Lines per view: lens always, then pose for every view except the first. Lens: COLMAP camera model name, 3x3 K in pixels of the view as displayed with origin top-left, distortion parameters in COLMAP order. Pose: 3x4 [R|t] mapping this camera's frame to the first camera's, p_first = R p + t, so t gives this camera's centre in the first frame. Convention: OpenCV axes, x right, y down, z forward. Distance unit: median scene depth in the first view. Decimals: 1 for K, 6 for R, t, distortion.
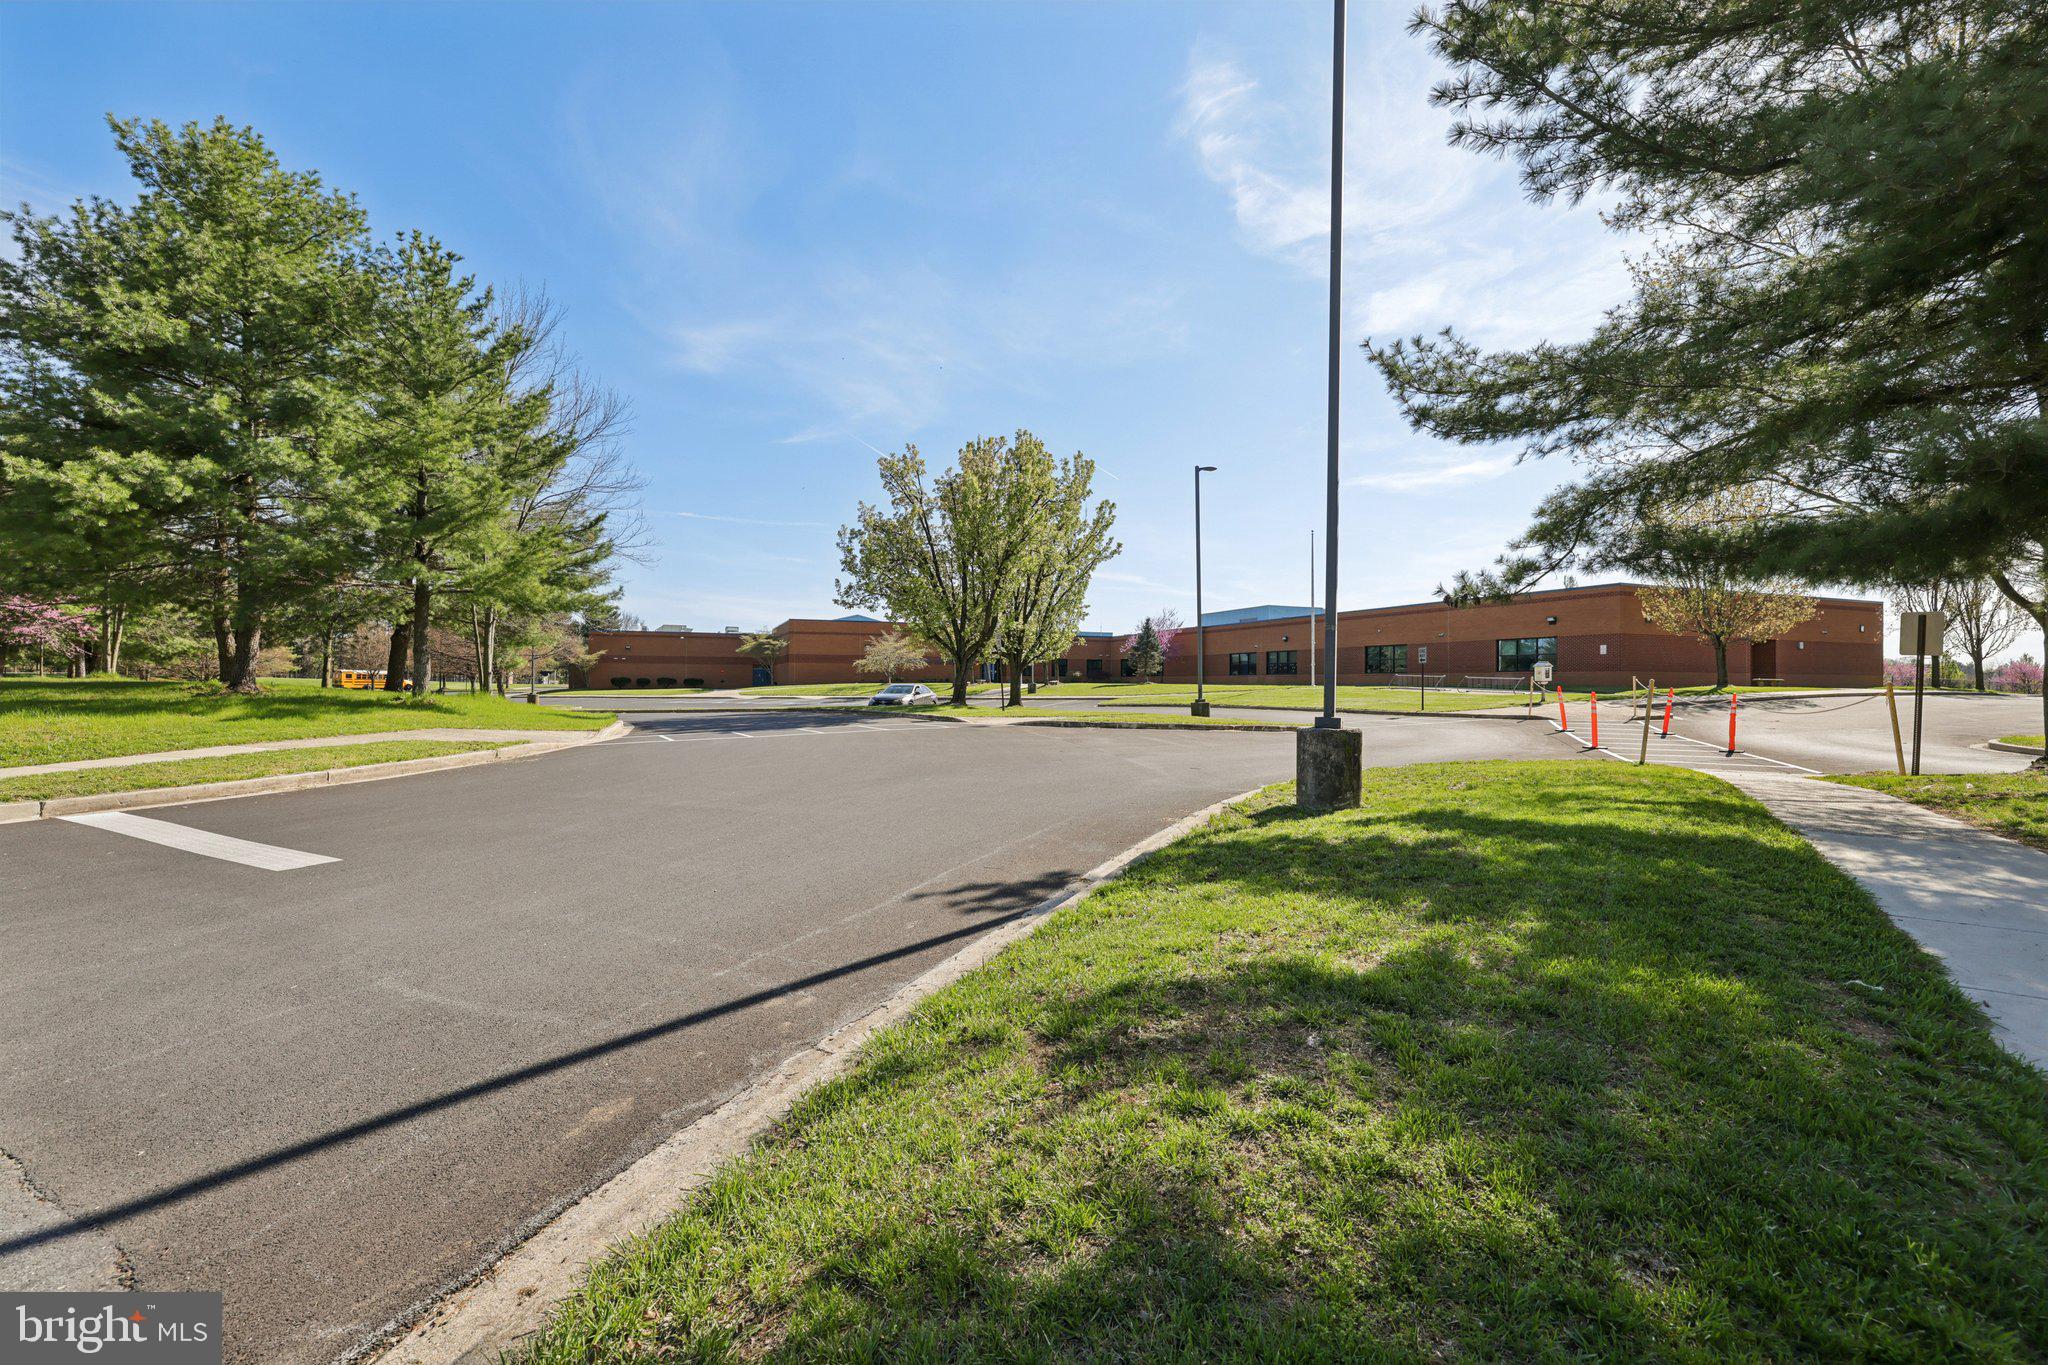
lens RADIAL K [[900.9, 0, 1026.1], [0, 900.9, 678.6], [0, 0, 1]] dist [0.004134, 0.000117]
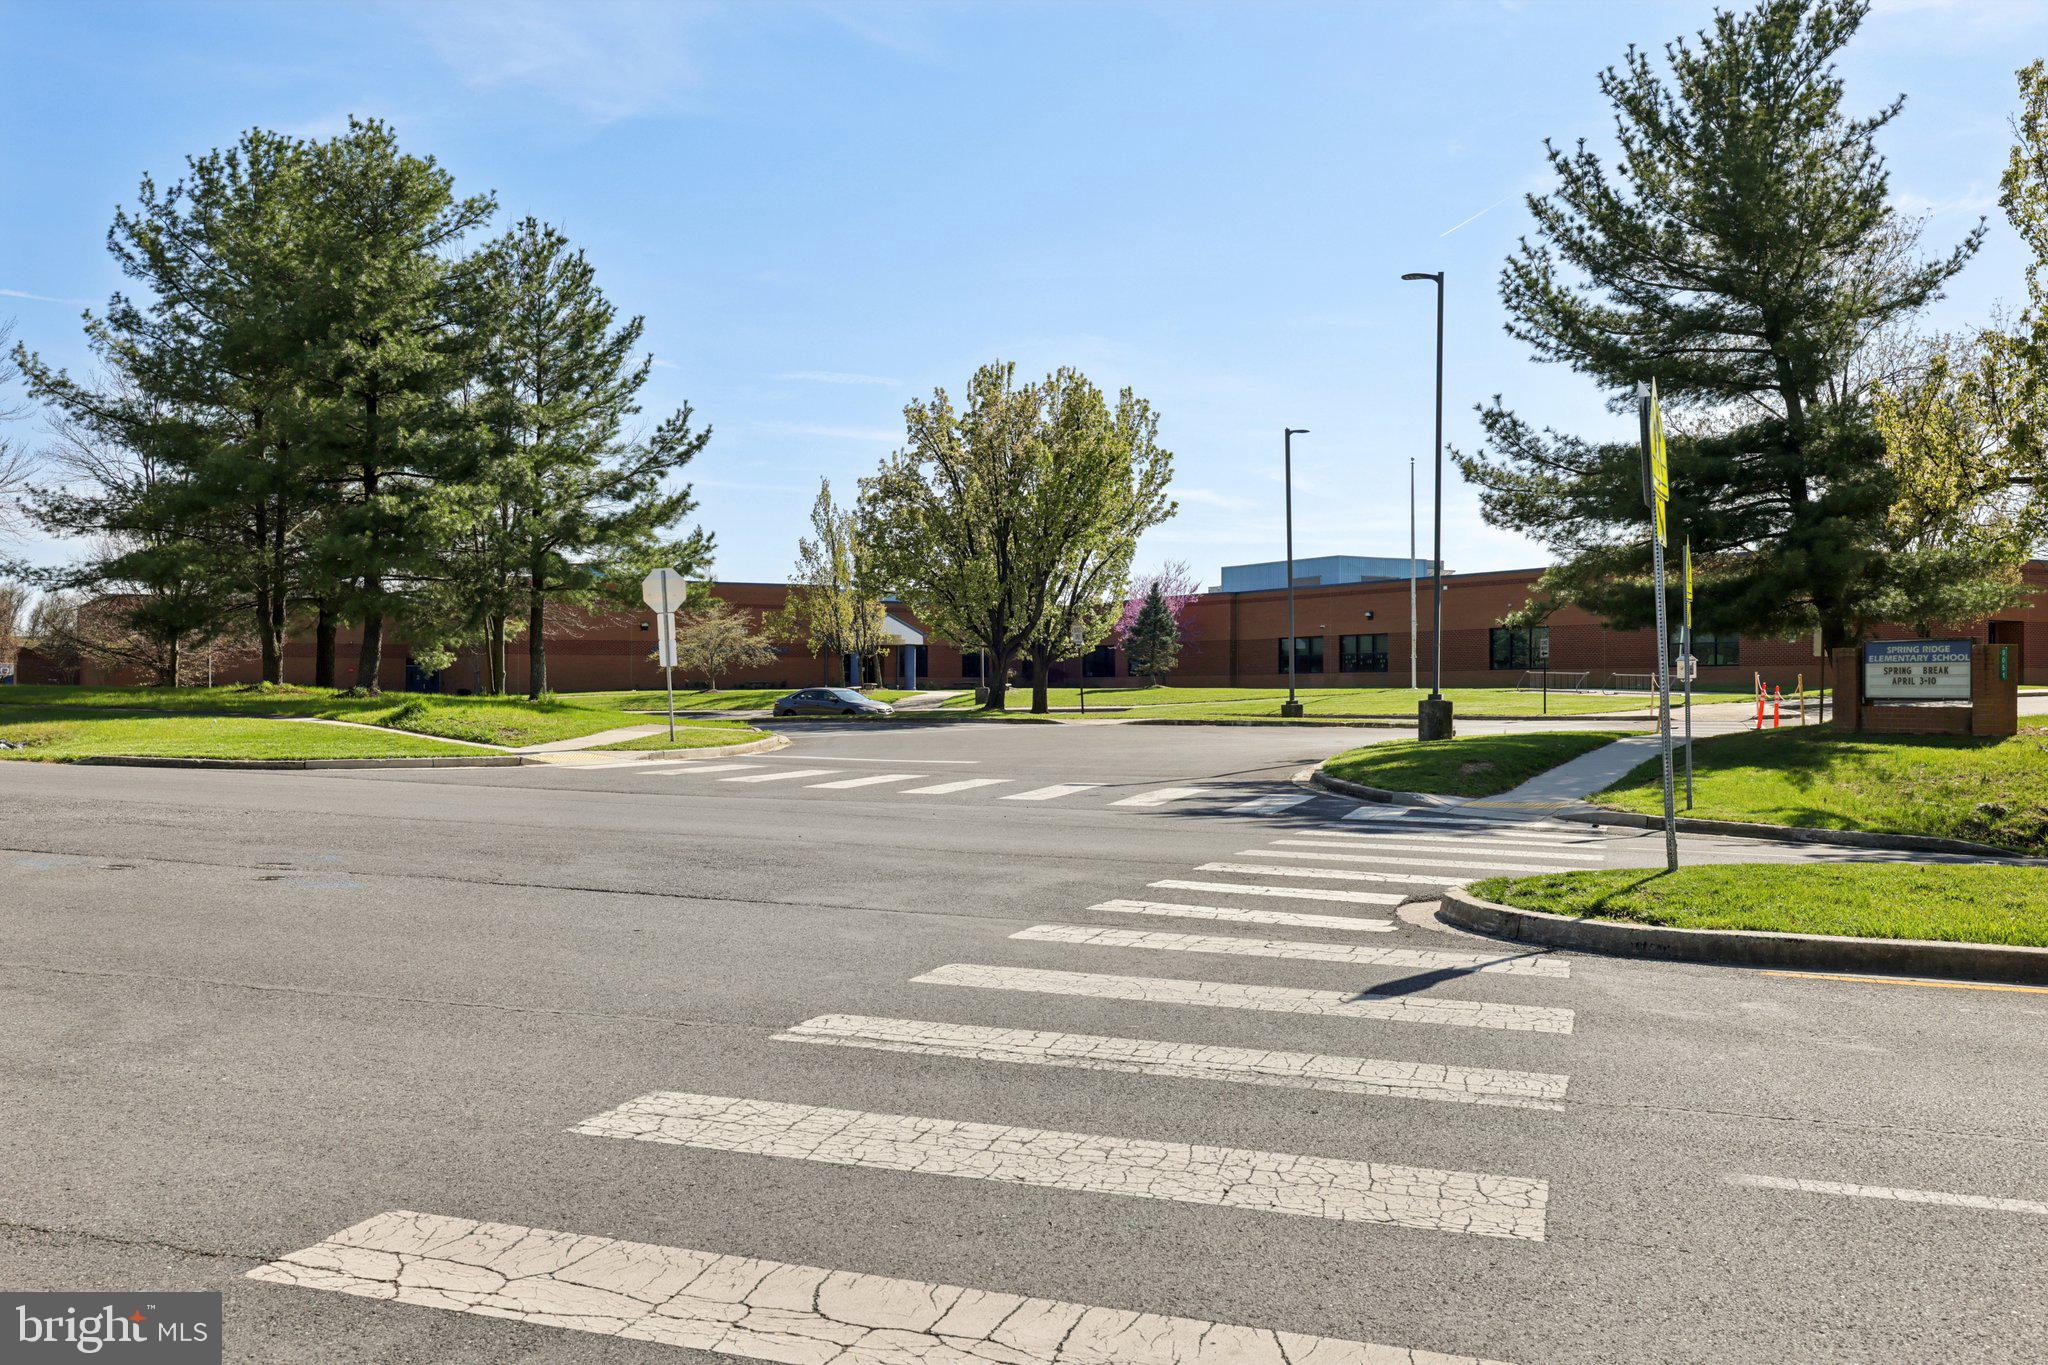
lens RADIAL K [[2048.5, 0, 1023.1], [0, 2048.5, 682.6], [0, 0, 1]] dist [-0.022598, 0.000000]
pose [[0.992503, -0.003974, 0.122154, -0.236371], [0.004111, 0.999991, -0.000866, 0.004562], [-0.122150, 0.001361, 0.992511, -0.712830]]
